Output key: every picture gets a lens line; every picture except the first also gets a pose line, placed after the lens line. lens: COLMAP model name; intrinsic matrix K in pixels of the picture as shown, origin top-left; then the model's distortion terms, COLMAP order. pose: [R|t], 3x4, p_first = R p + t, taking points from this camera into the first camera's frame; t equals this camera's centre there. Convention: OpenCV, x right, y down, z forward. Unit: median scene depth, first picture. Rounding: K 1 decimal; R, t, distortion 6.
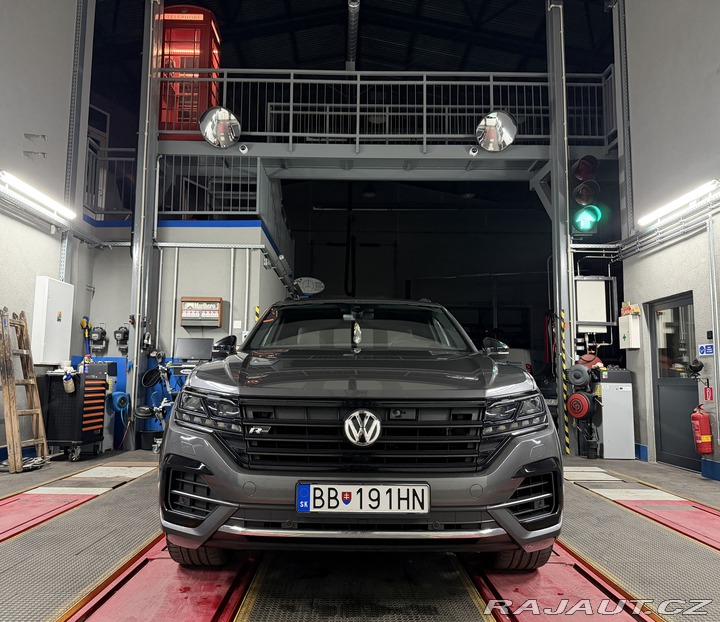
lens RADIAL K [[582.9, 0, 360.0], [0, 582.9, 311.0], [0, 0, 1]] dist [-0.009869, -0.007259]
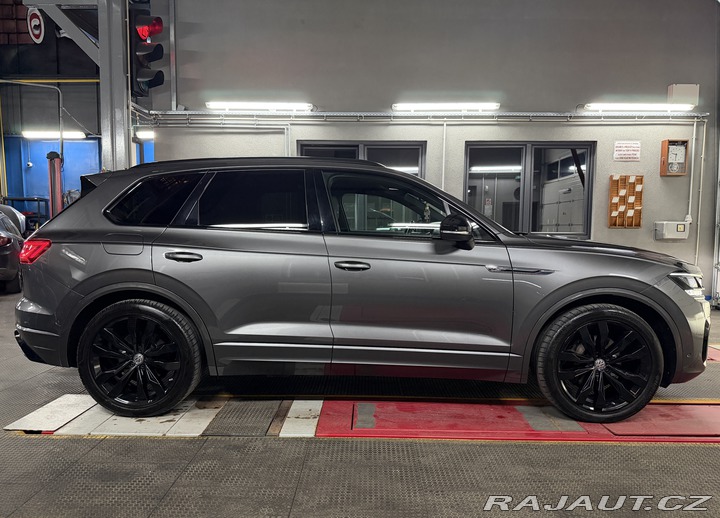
lens RADIAL K [[501.7, 0, 358.5], [0, 501.7, 273.4], [0, 0, 1]] dist [0.071355, -0.103594]
pose [[0.038492, -0.104207, 0.993810, -0.562682], [-0.118983, 0.986994, 0.108101, 0.035809], [-0.992150, -0.122407, 0.025592, 0.649721]]
